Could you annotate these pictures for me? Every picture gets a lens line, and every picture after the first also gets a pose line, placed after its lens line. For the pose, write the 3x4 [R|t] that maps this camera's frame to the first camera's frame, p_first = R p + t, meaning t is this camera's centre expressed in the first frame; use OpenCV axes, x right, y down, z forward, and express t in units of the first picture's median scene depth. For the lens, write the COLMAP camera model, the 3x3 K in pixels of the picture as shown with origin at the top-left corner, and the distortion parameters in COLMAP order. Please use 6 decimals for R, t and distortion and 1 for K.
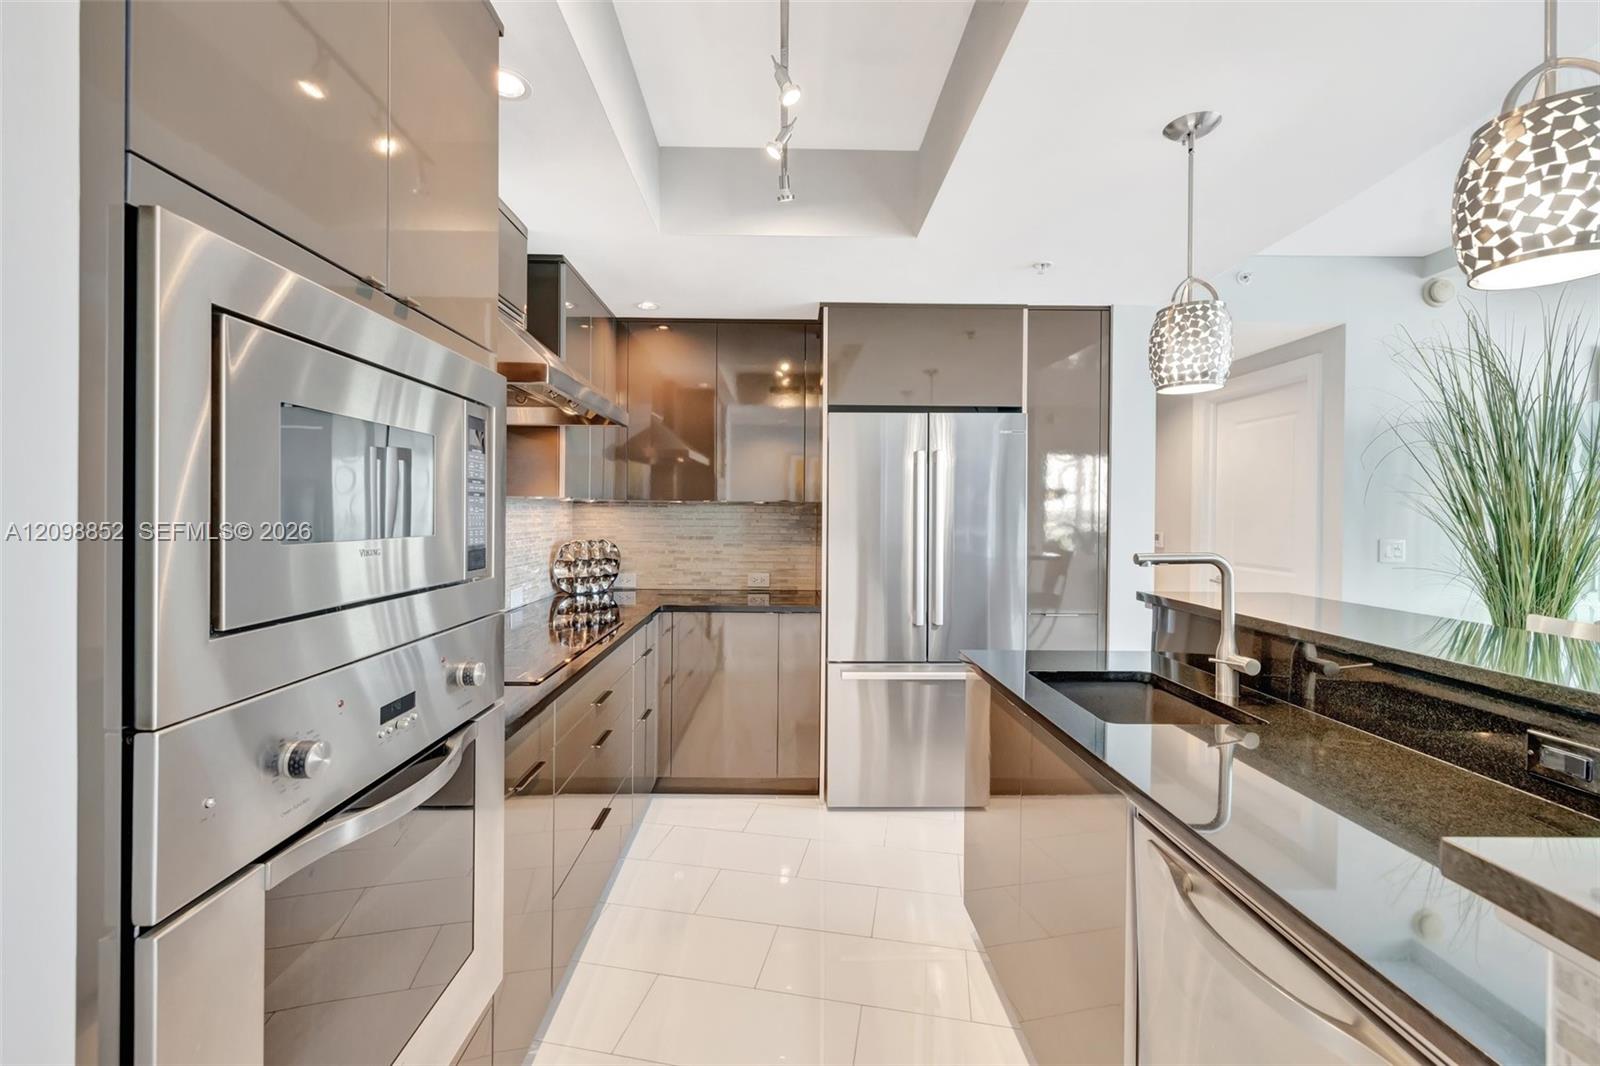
lens RADIAL K [[670.0, 0, 794.2], [0, 670.0, 512.8], [0, 0, 1]] dist [0.002489, 0.000094]
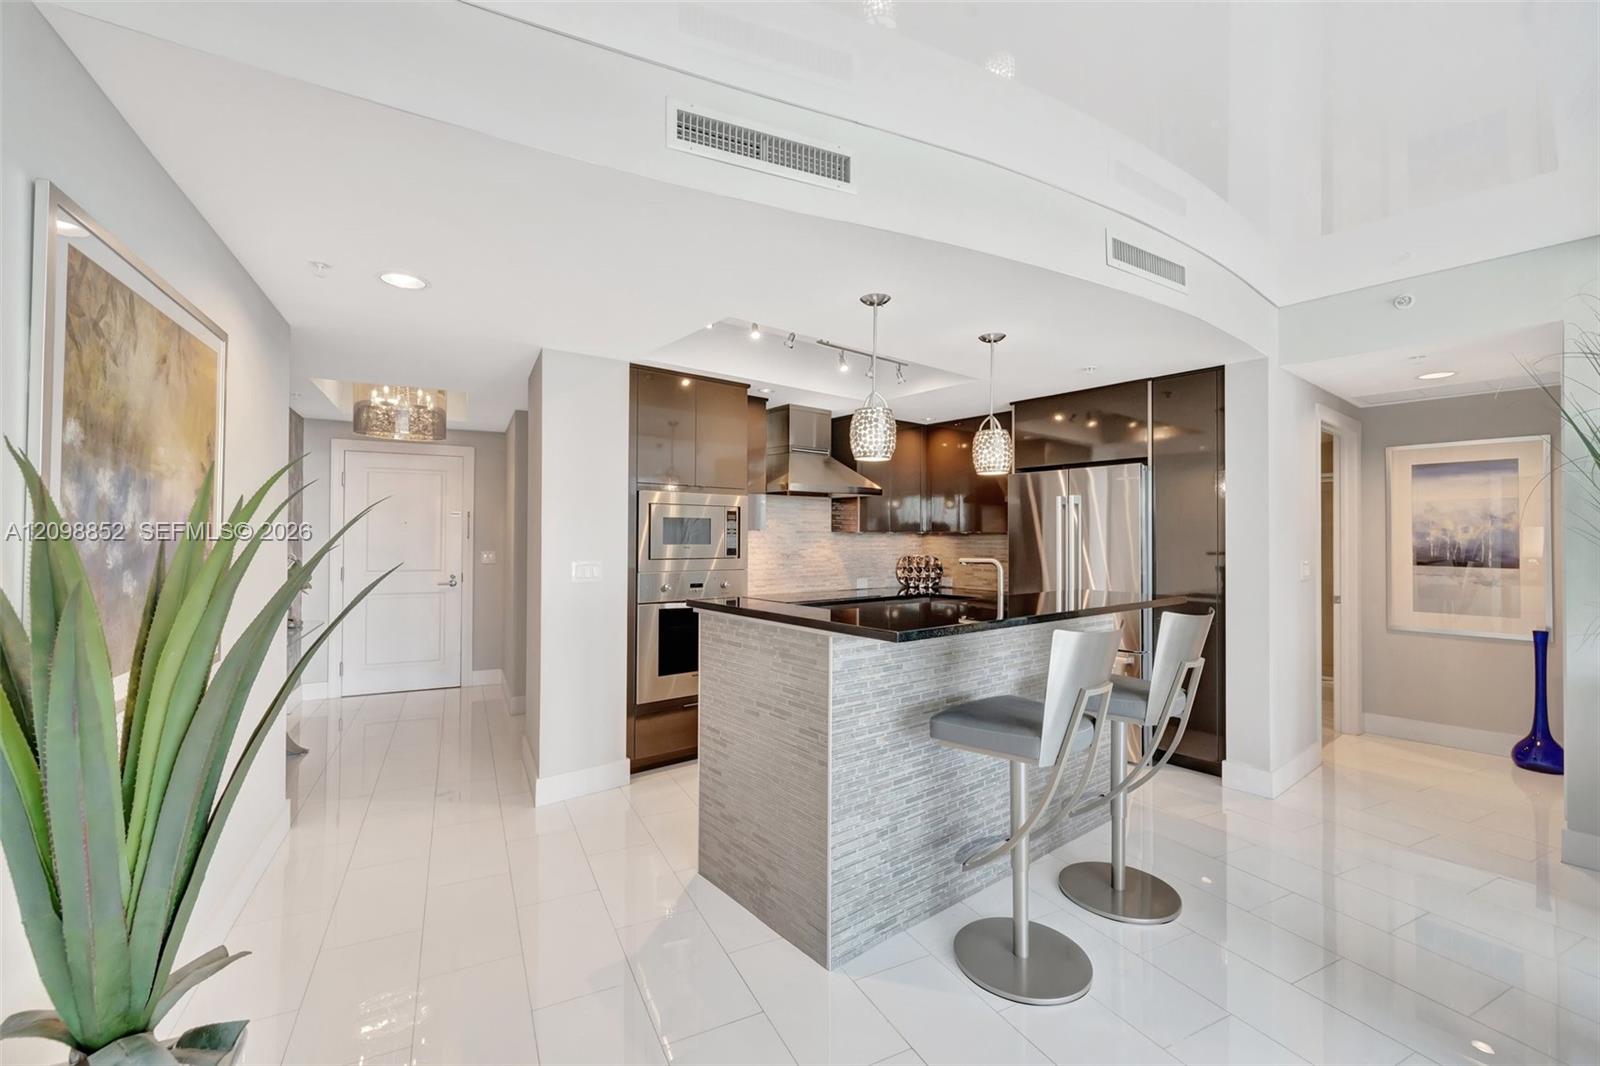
lens RADIAL K [[673.4, 0, 796.6], [0, 673.4, 529.5], [0, 0, 1]] dist [0.005752, 0.000035]
pose [[0.615469, -0.013461, -0.788046, 0.943311], [0.000028, 0.999855, -0.017058, 0.003559], [0.788161, 0.010477, 0.615380, -0.331815]]
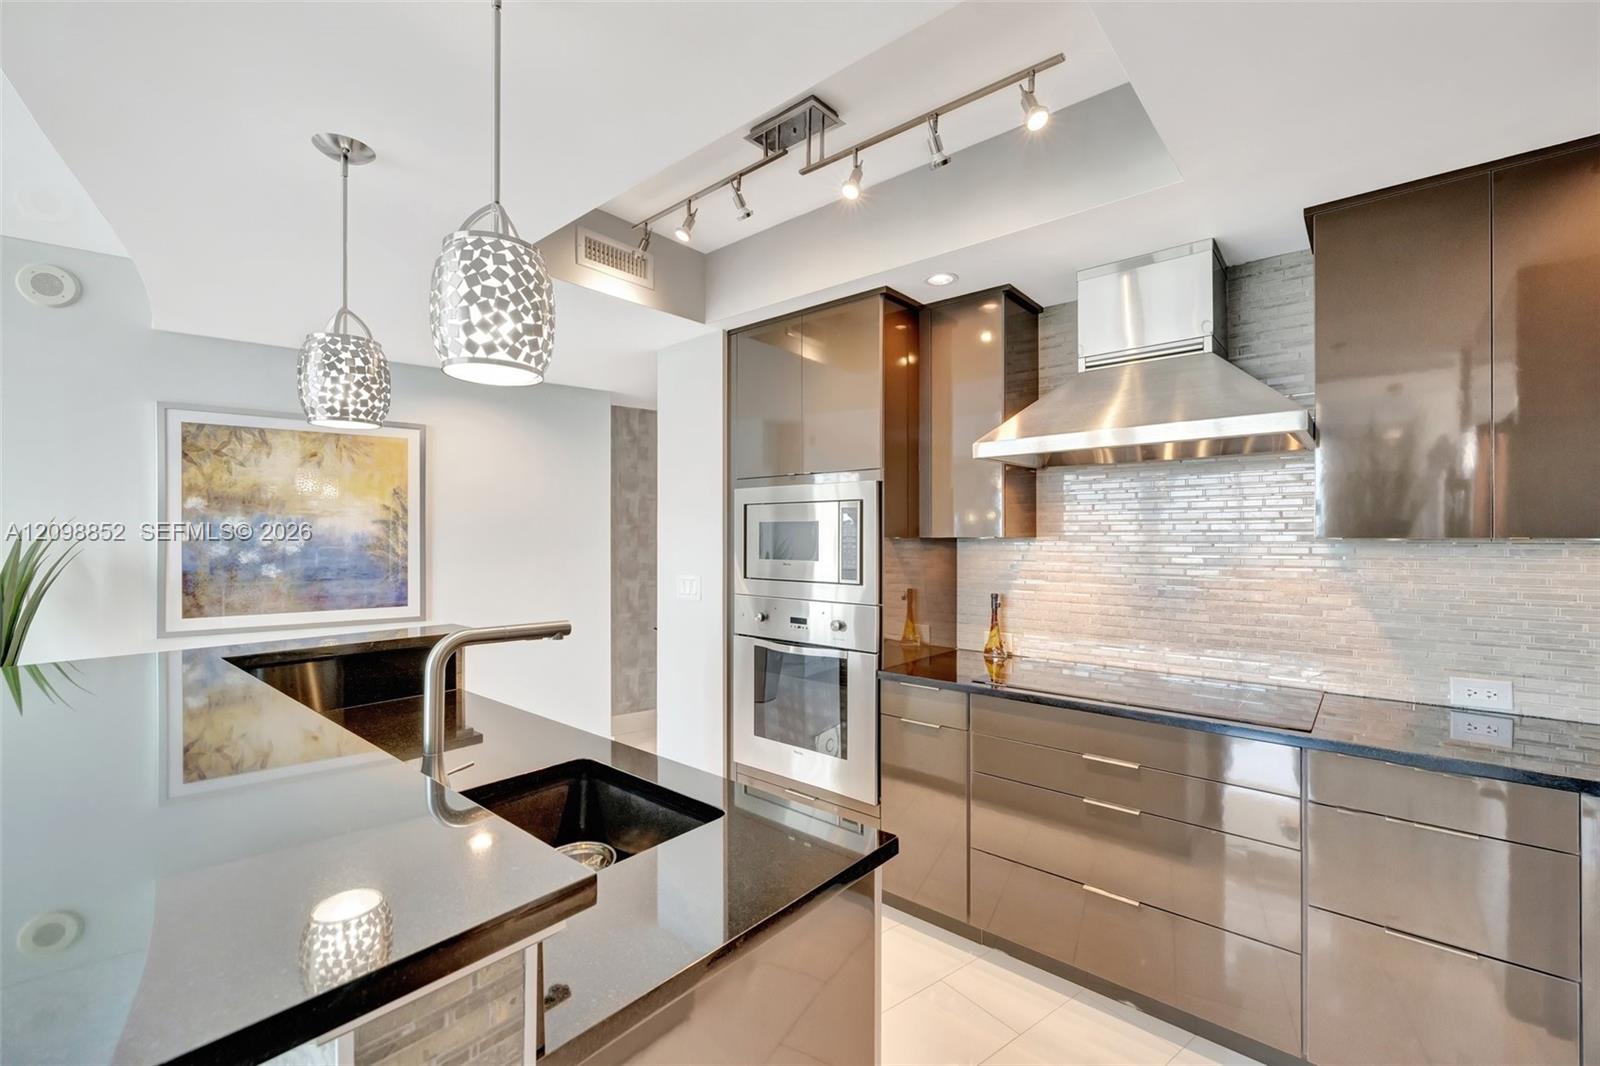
lens RADIAL K [[677.4, 0, 798.7], [0, 677.4, 528.5], [0, 0, 1]] dist [0.000373, 0.000436]
pose [[-0.666311, -0.016880, -0.745483, 0.470731], [-0.005339, 0.999826, -0.017867, -0.014876], [0.745655, -0.007925, -0.666285, 0.884608]]
